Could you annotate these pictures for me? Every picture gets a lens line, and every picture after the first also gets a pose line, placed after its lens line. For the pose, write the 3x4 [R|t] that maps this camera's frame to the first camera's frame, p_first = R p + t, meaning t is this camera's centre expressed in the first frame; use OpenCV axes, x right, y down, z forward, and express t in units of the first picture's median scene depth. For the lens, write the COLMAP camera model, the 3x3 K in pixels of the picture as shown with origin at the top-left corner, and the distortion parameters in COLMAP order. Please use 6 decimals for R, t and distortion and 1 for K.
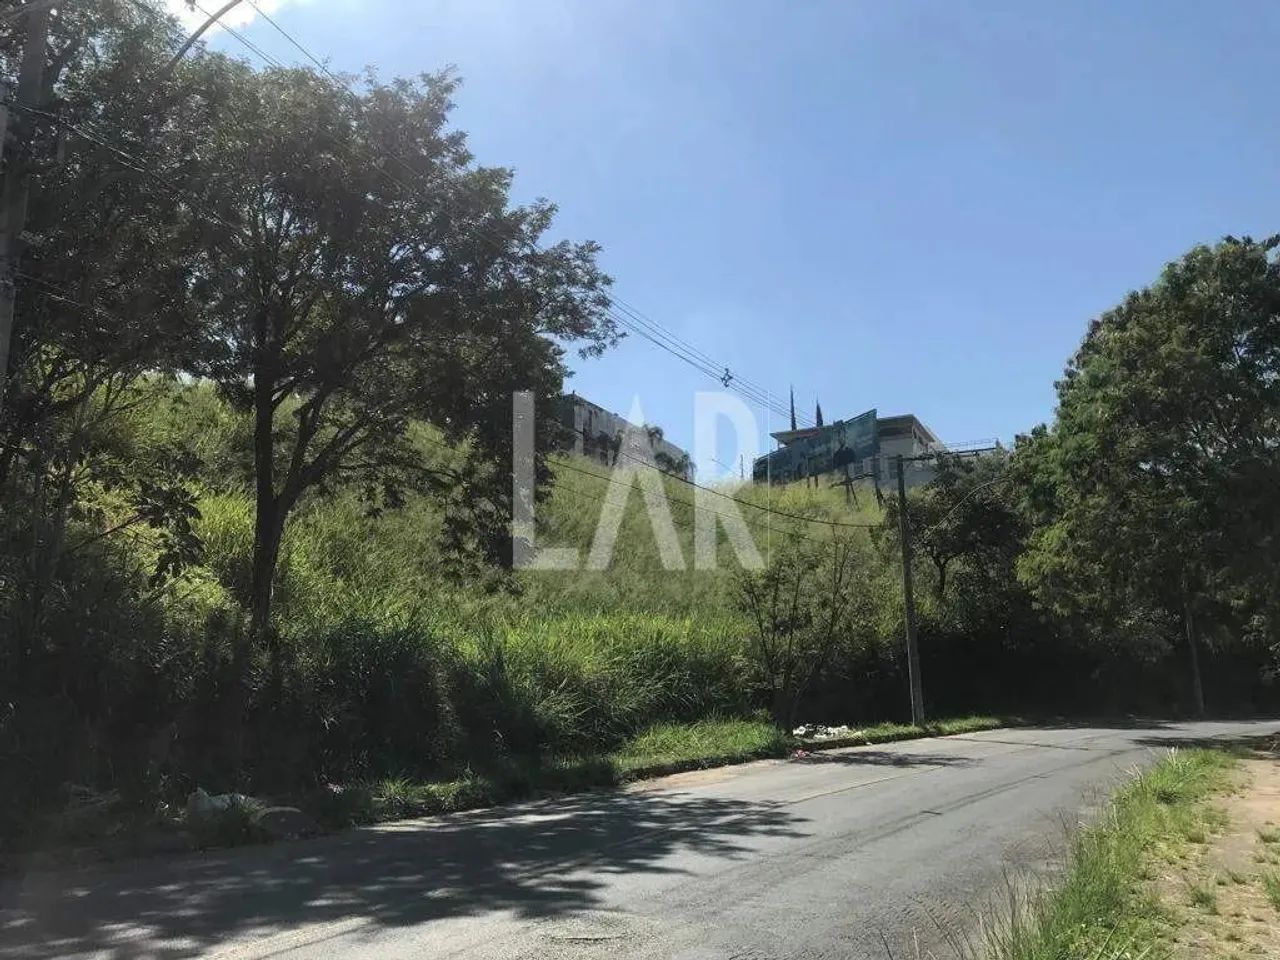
lens RADIAL K [[1085.8, 0, 640.5], [0, 1085.8, 478.1], [0, 0, 1]] dist [0.003583, -0.015076]
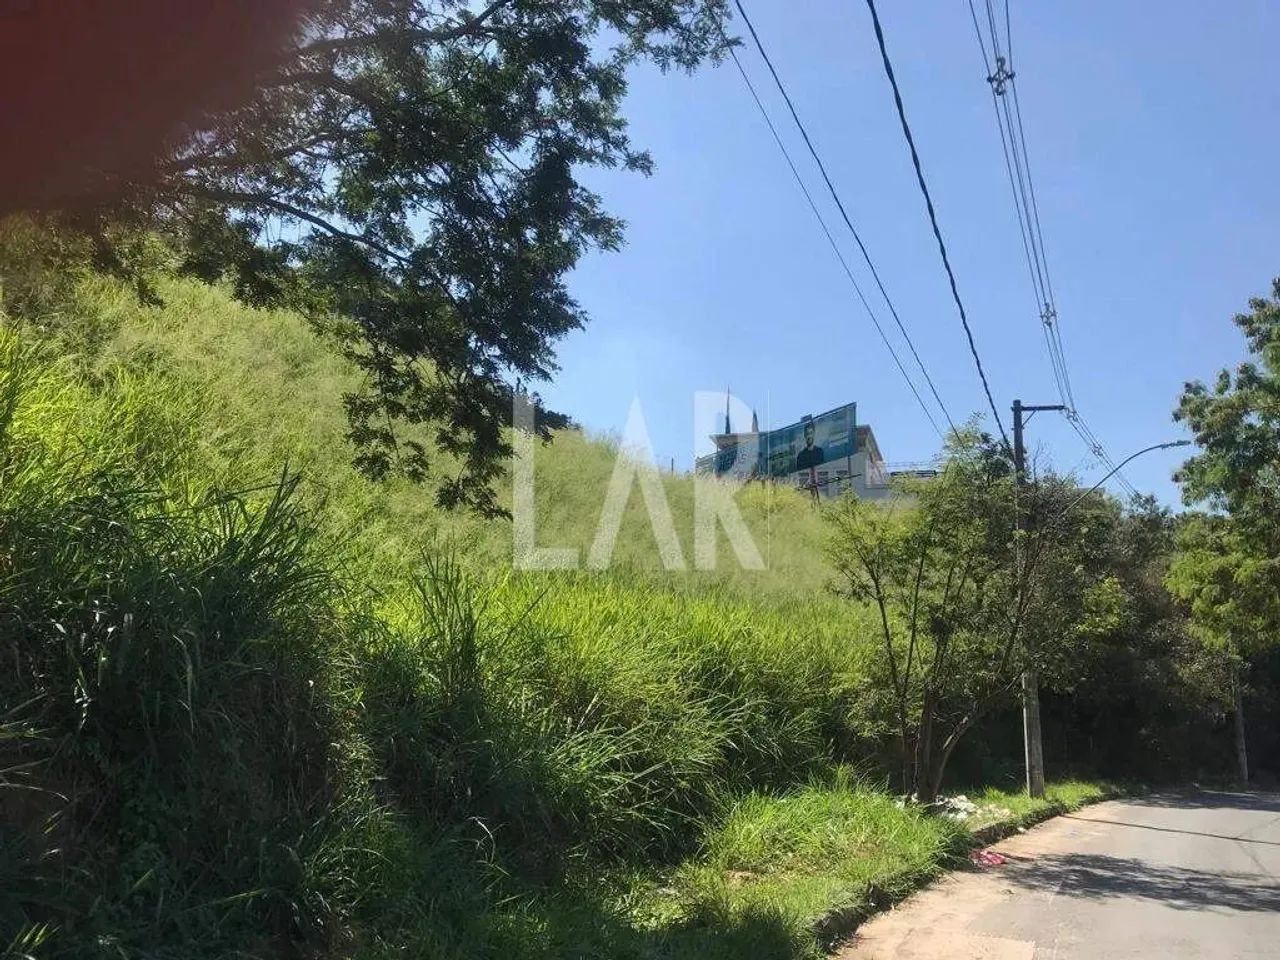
lens RADIAL K [[1085.9, 0, 640.0], [0, 1085.9, 480.0], [0, 0, 1]] dist [-0.001479, -0.006278]
pose [[0.991435, 0.076539, 0.105825, -0.053877], [-0.073847, 0.996844, -0.029134, 0.051714], [-0.107720, 0.021070, 0.993958, 0.261948]]
